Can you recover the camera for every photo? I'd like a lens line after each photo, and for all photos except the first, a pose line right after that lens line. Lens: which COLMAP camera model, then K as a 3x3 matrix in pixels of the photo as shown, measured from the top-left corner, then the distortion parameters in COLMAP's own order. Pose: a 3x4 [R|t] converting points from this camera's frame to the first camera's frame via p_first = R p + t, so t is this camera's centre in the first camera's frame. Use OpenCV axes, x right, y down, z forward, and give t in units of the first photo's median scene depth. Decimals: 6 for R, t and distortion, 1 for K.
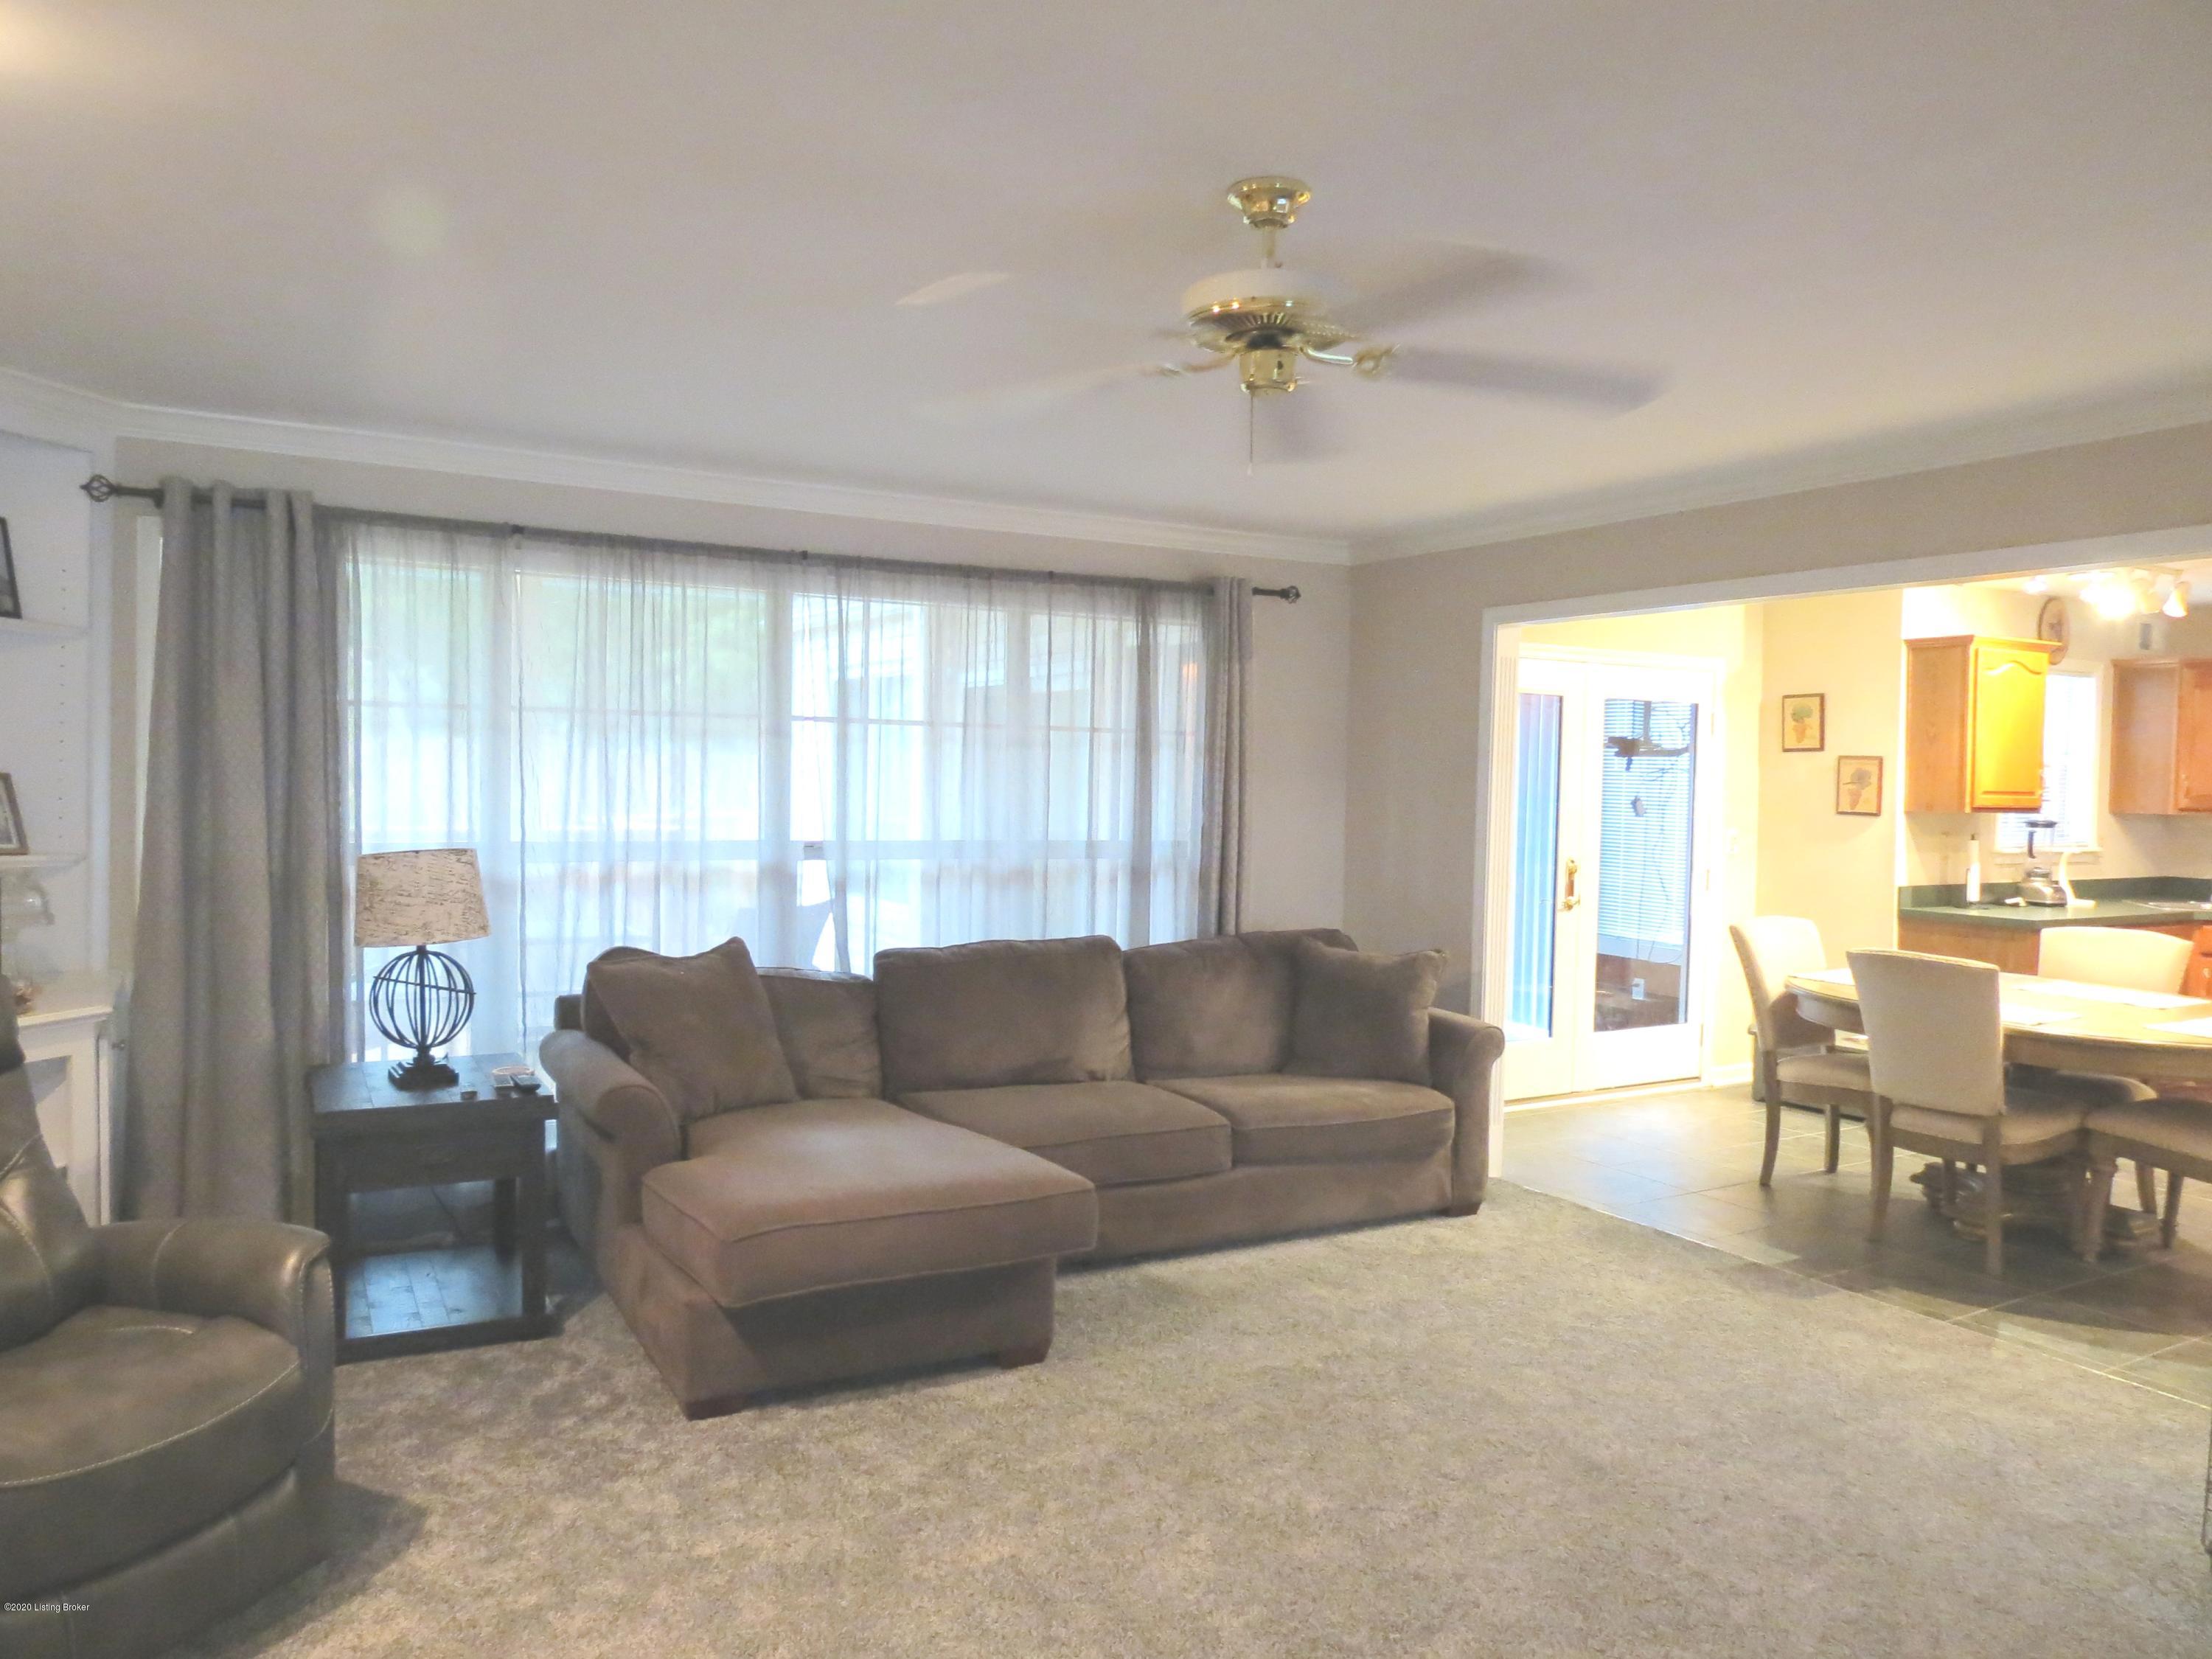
lens RADIAL K [[1612.0, 0, 1106.2], [0, 1612.0, 827.6], [0, 0, 1]] dist [-0.000209, 0.001308]
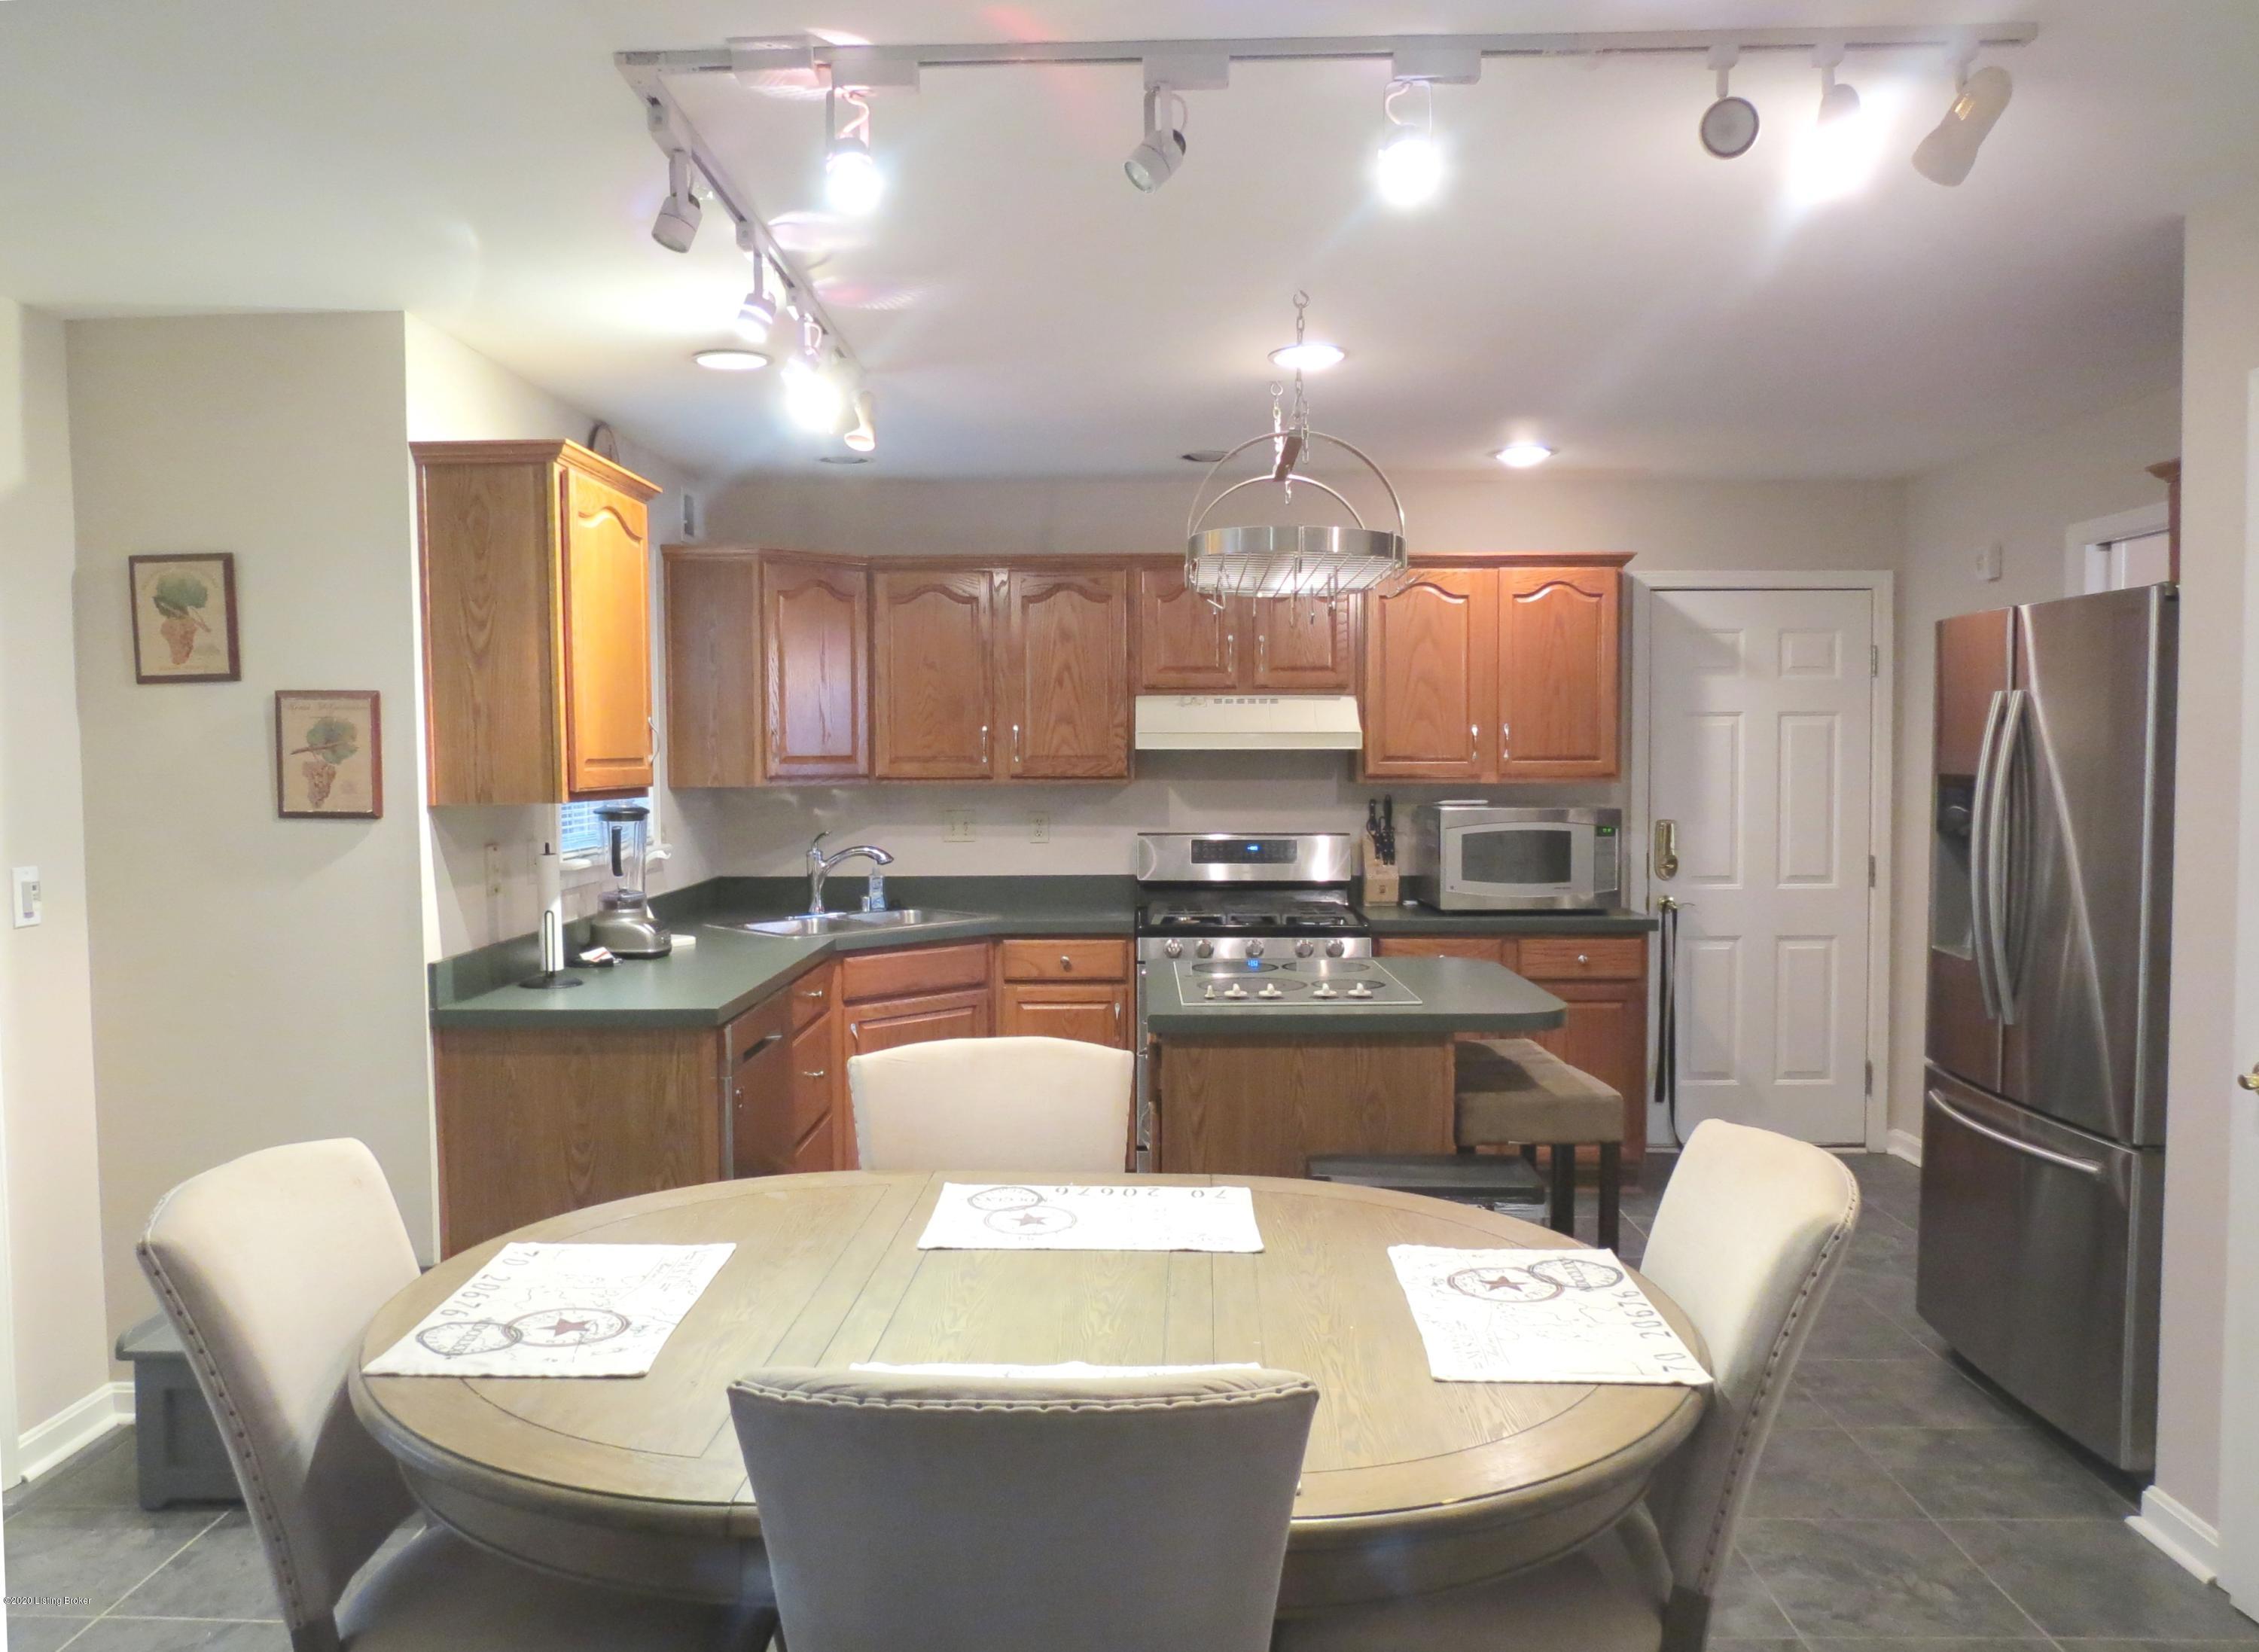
lens RADIAL K [[1646.2, 0, 1126.8], [0, 1646.2, 817.5], [0, 0, 1]] dist [-0.000209, 0.001308]
pose [[0.534589, -0.057532, 0.843151, 0.187580], [0.046774, 0.998165, 0.038452, -0.015415], [-0.843817, 0.018882, 0.536299, 0.546692]]
